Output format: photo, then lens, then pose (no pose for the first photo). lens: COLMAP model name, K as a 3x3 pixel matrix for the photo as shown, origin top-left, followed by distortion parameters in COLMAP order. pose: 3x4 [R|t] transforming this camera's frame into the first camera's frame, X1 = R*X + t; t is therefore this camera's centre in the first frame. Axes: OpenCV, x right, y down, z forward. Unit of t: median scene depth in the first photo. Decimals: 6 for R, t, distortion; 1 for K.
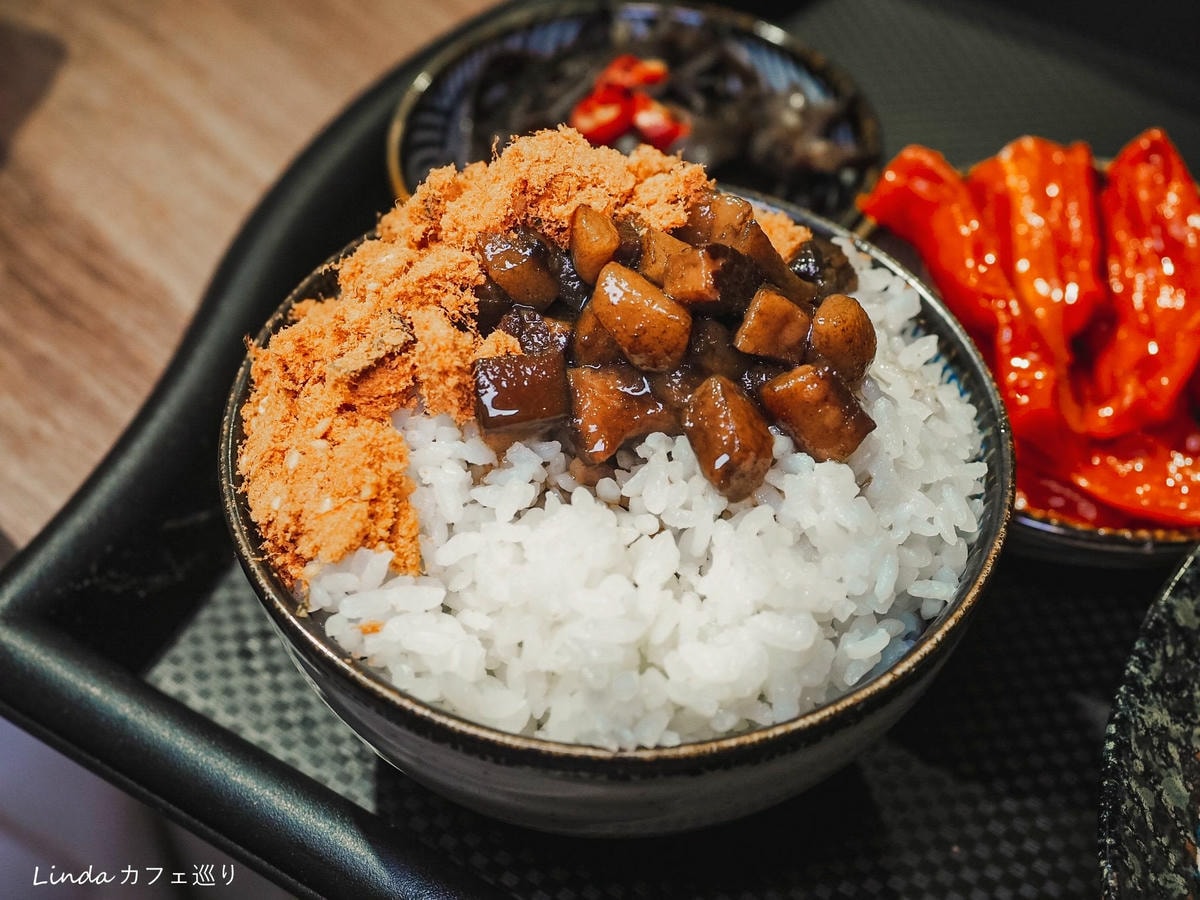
lens RADIAL K [[1825.1, 0, 607.4], [0, 1825.1, 456.0], [0, 0, 1]] dist [-0.003926, 0.000000]
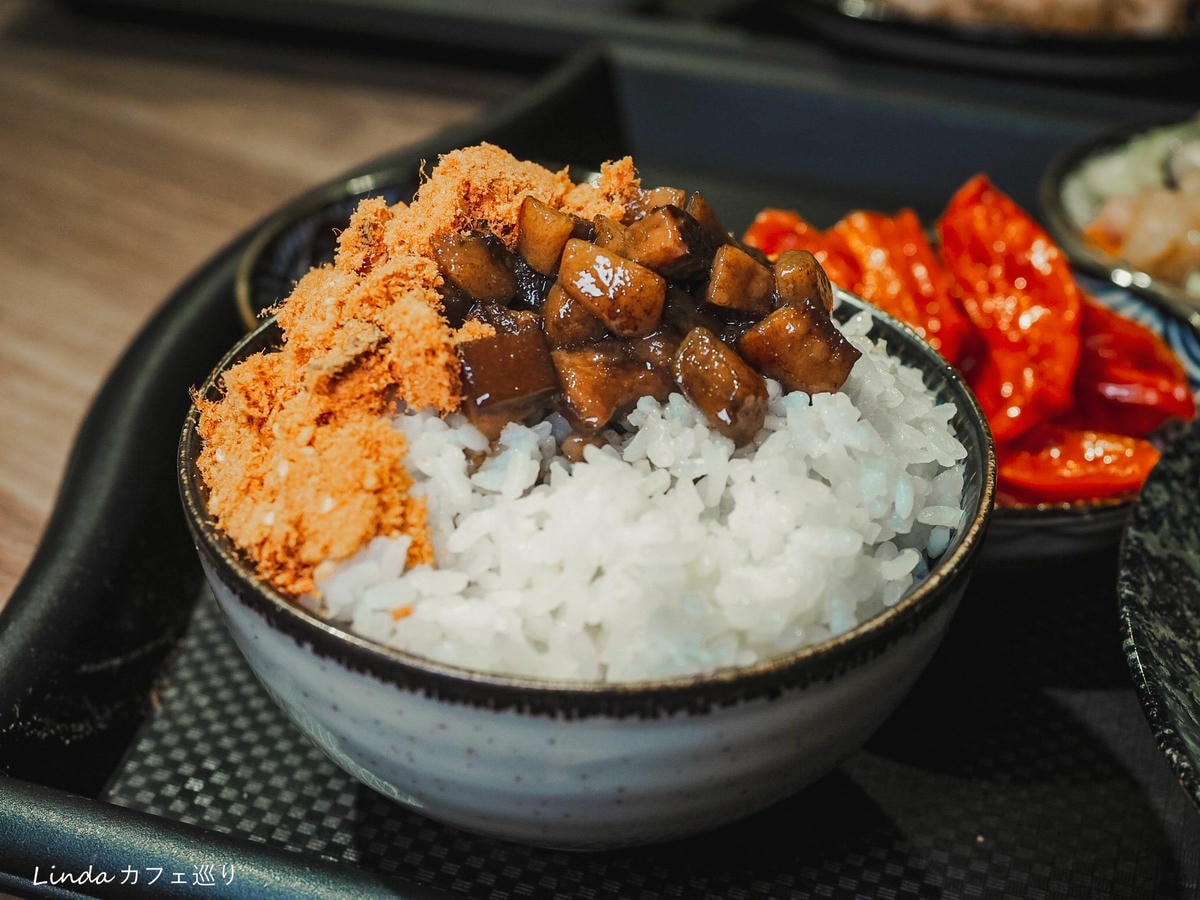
lens RADIAL K [[1825.1, 0, 593.9], [0, 1825.1, 455.6], [0, 0, 1]] dist [-0.003926, 0.000000]
pose [[0.973366, -0.135086, 0.185233, -0.185607], [0.173056, 0.962877, -0.207169, 0.214948], [-0.150371, 0.233707, 0.960609, 0.065178]]
